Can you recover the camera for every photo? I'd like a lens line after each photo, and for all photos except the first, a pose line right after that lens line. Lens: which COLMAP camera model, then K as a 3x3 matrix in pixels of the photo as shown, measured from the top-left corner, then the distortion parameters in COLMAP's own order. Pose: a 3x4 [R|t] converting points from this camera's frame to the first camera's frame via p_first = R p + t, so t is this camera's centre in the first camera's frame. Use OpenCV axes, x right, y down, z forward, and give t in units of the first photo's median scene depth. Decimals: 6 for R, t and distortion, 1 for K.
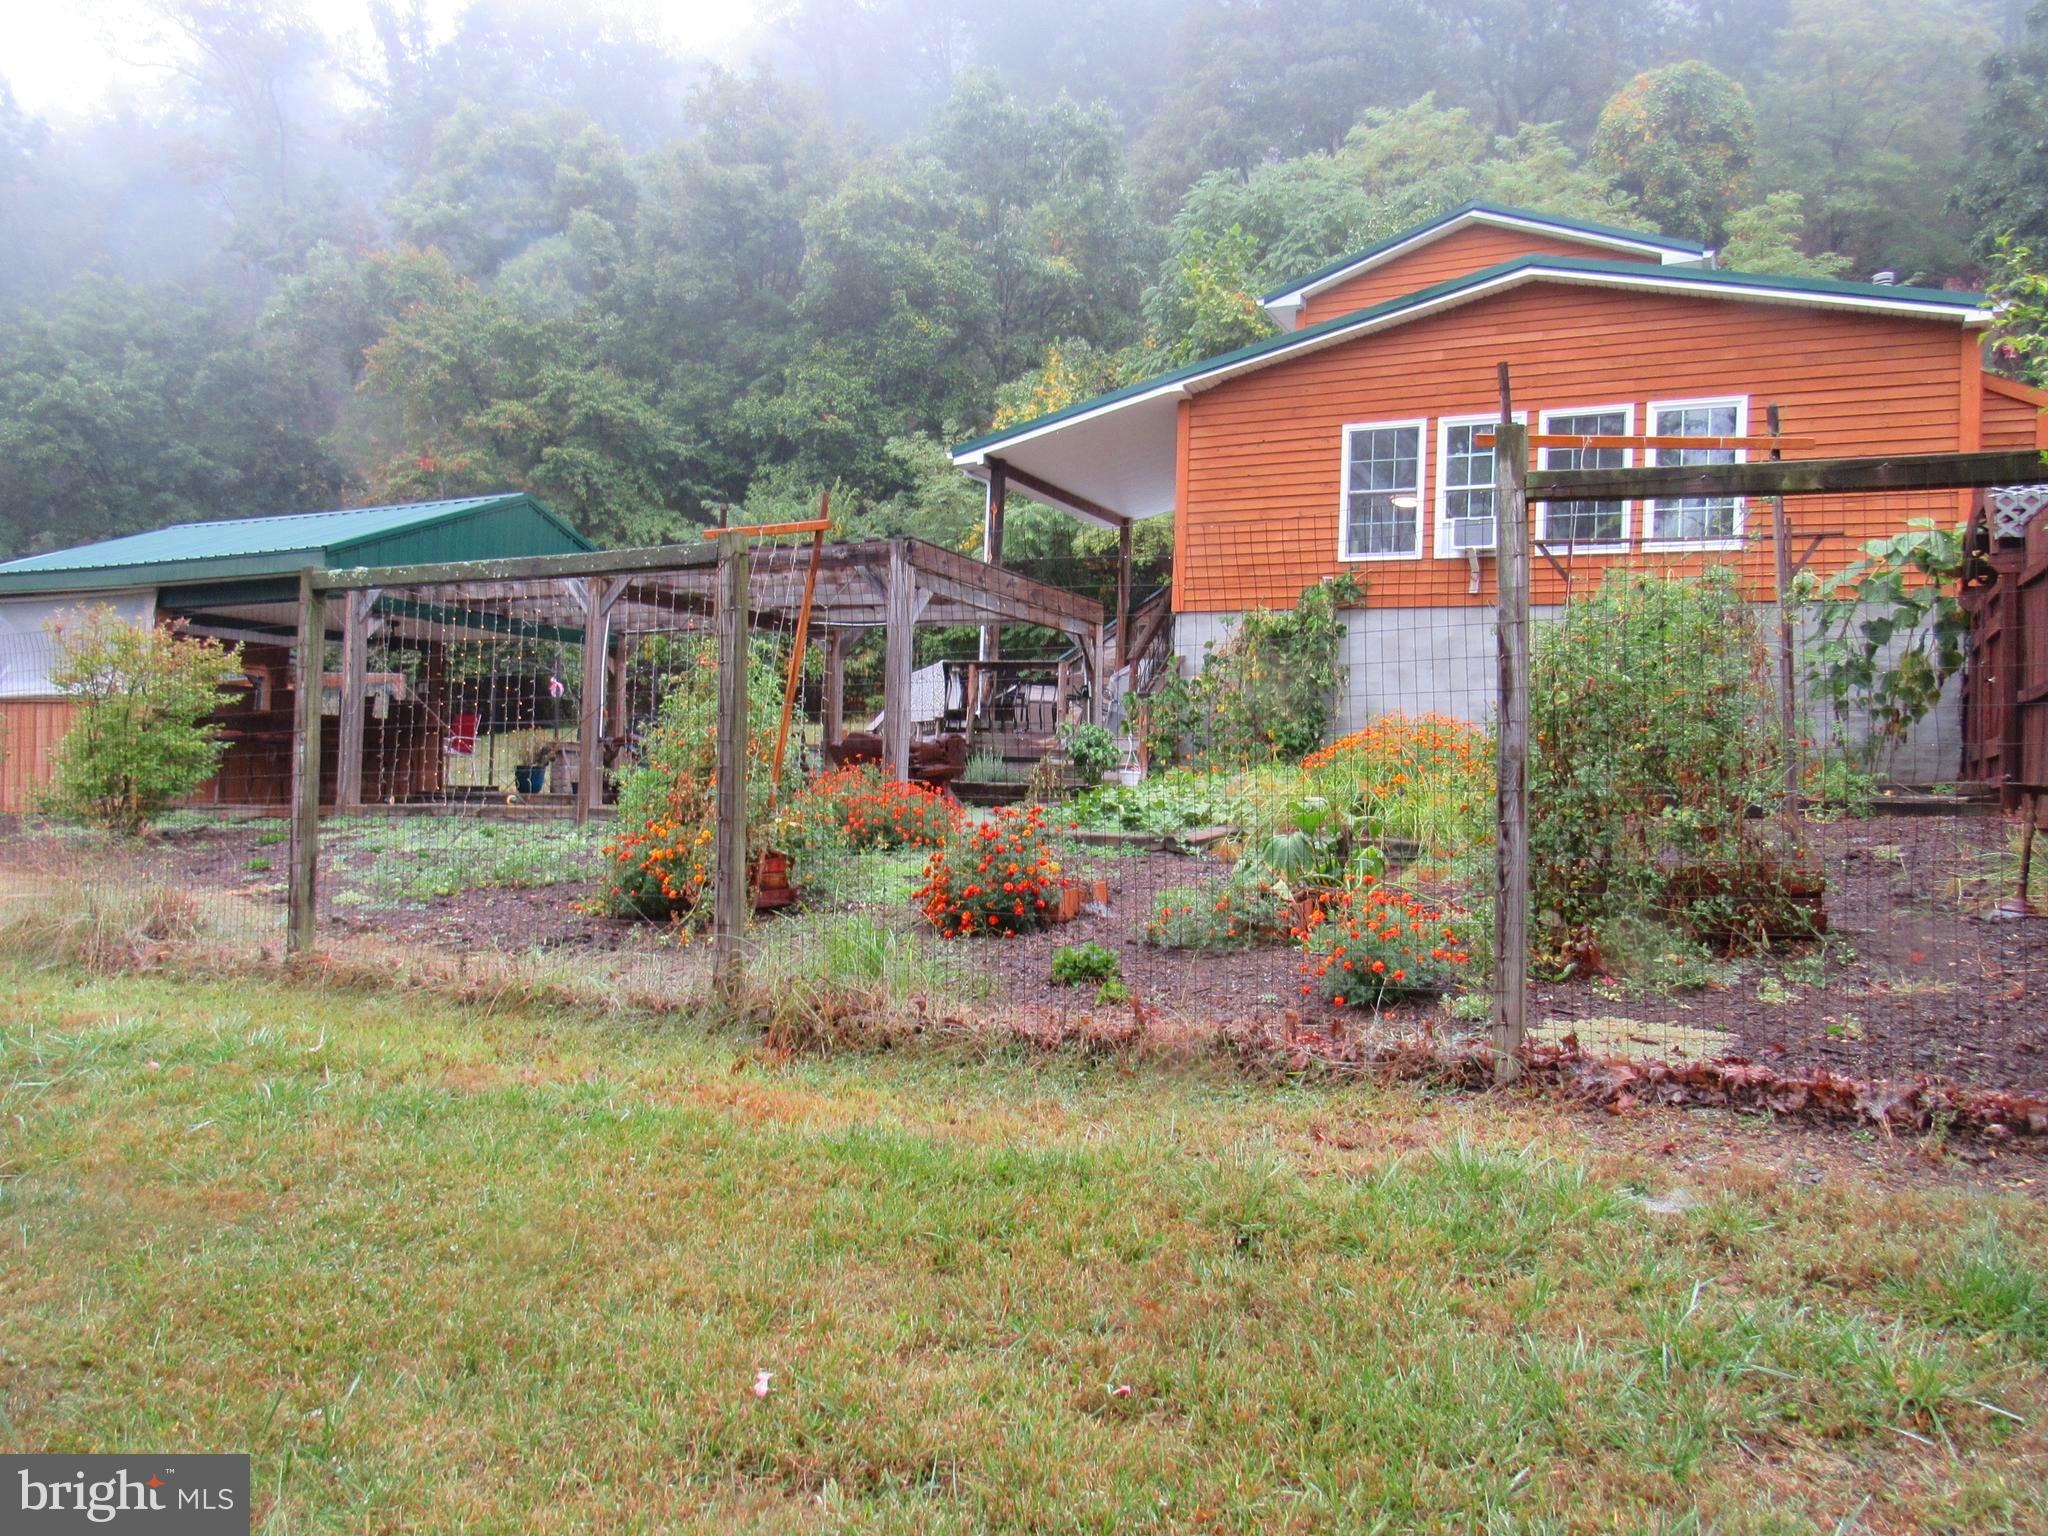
lens RADIAL K [[1466.7, 0, 1024.0], [0, 1466.7, 768.0], [0, 0, 1]] dist [-0.002653, 0.004489]
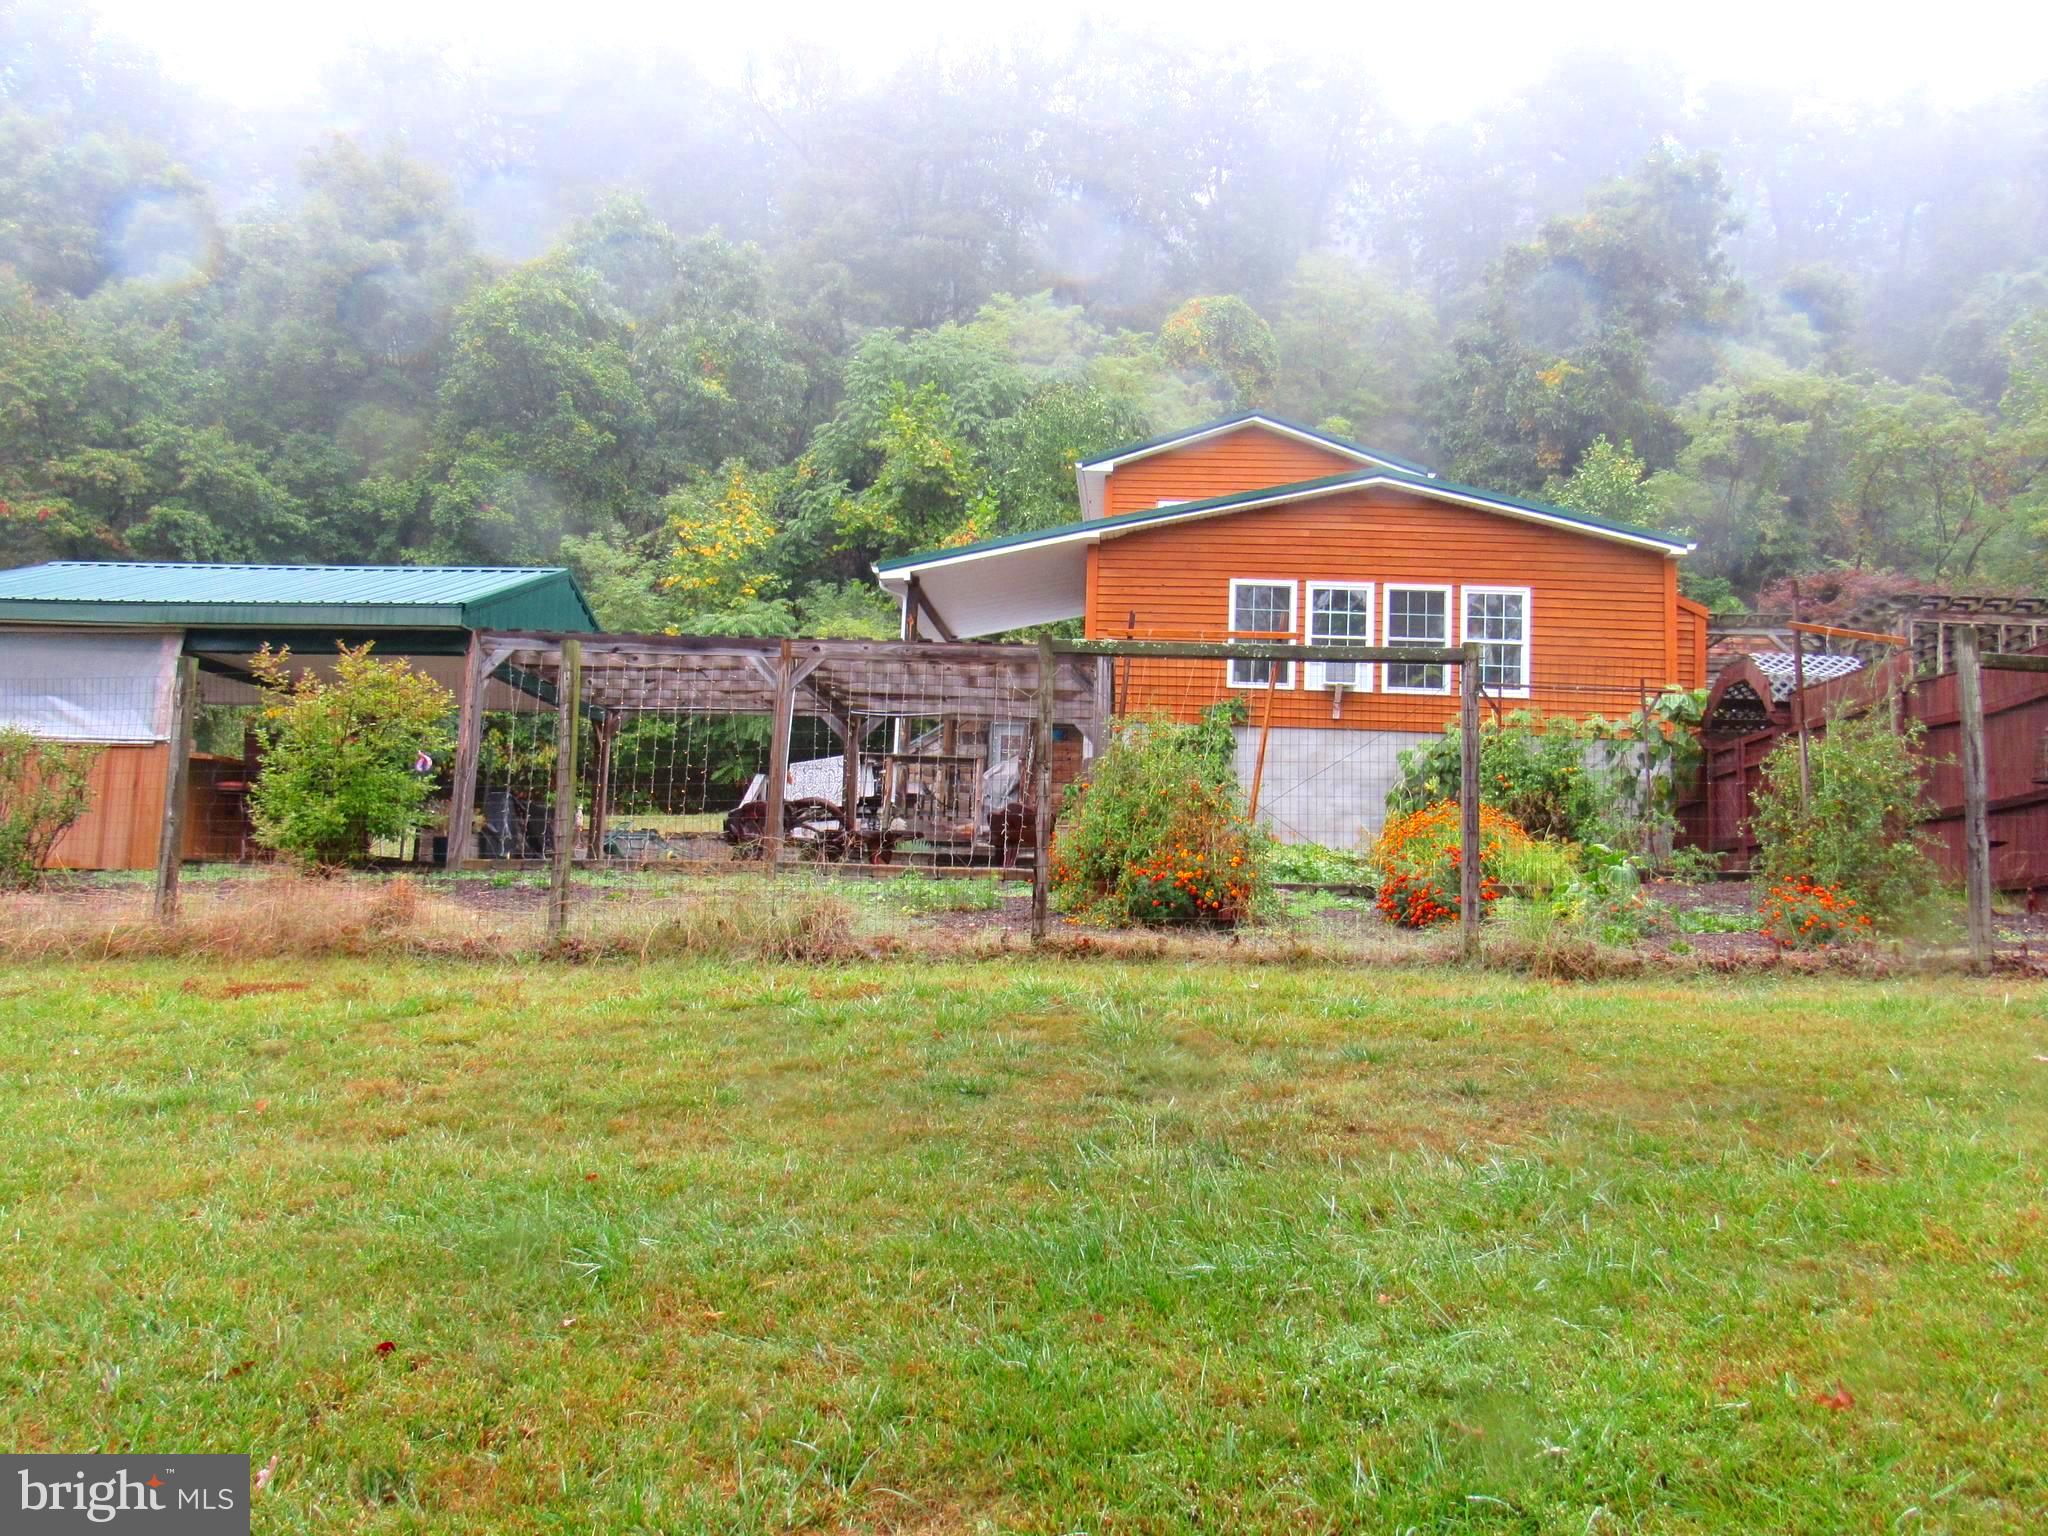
lens RADIAL K [[1488.5, 0, 1024.0], [0, 1488.5, 768.0], [0, 0, 1]] dist [-0.029085, 0.034780]
pose [[0.927858, 0.048430, 0.369775, -0.330396], [-0.016384, 0.995868, -0.089321, 0.034038], [-0.372573, 0.076819, 0.924818, -0.073768]]
